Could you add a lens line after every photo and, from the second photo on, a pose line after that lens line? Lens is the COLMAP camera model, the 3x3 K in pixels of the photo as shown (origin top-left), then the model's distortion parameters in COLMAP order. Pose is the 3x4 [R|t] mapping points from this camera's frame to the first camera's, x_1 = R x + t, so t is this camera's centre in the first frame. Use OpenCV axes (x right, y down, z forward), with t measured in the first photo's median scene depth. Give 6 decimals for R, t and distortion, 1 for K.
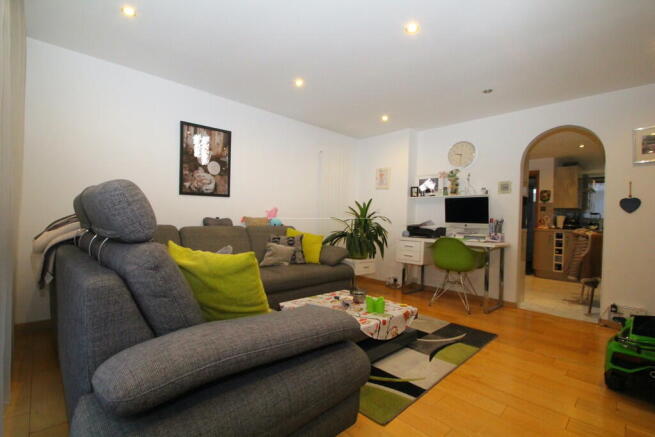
lens RADIAL K [[301.5, 0, 327.6], [0, 301.5, 220.6], [0, 0, 1]] dist [-0.016805, -0.002204]
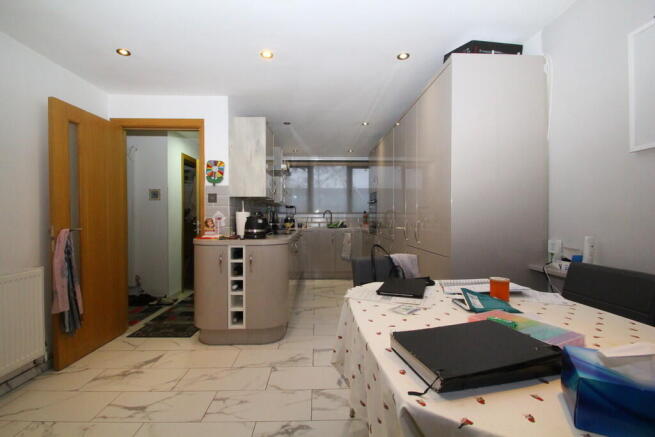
lens RADIAL K [[301.5, 0, 326.3], [0, 301.5, 222.1], [0, 0, 1]] dist [-0.016805, -0.002204]
pose [[0.653876, -0.041139, 0.755482, 0.480145], [0.019825, 0.999109, 0.037247, -0.014272], [-0.756342, -0.009377, 0.654110, 0.543919]]
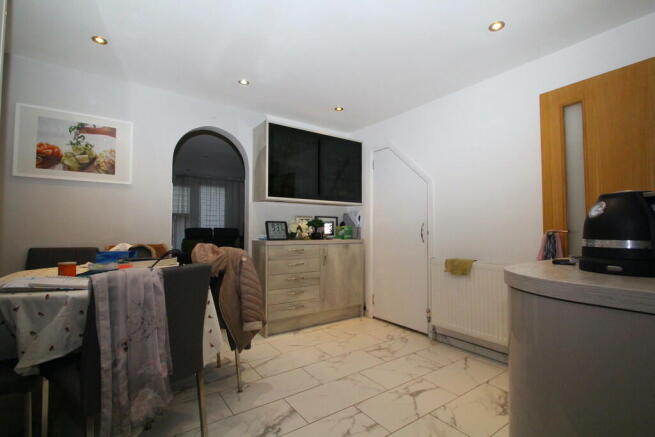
lens RADIAL K [[301.5, 0, 325.8], [0, 301.5, 221.9], [0, 0, 1]] dist [-0.016805, -0.002204]
pose [[-0.133608, -0.060774, -0.989169, 0.952088], [-0.009071, 0.998151, -0.060100, 0.015557], [0.990993, 0.000943, -0.133912, 0.846884]]
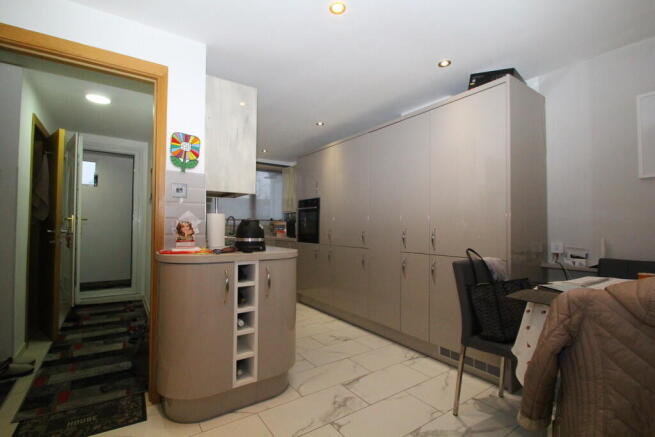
lens RADIAL K [[301.5, 0, 321.9], [0, 301.5, 221.6], [0, 0, 1]] dist [-0.016805, -0.002204]
pose [[0.146469, -0.005759, 0.989198, 0.435656], [-0.003859, 0.999972, 0.006393, -0.008025], [-0.989208, -0.004753, 0.146443, 0.825717]]
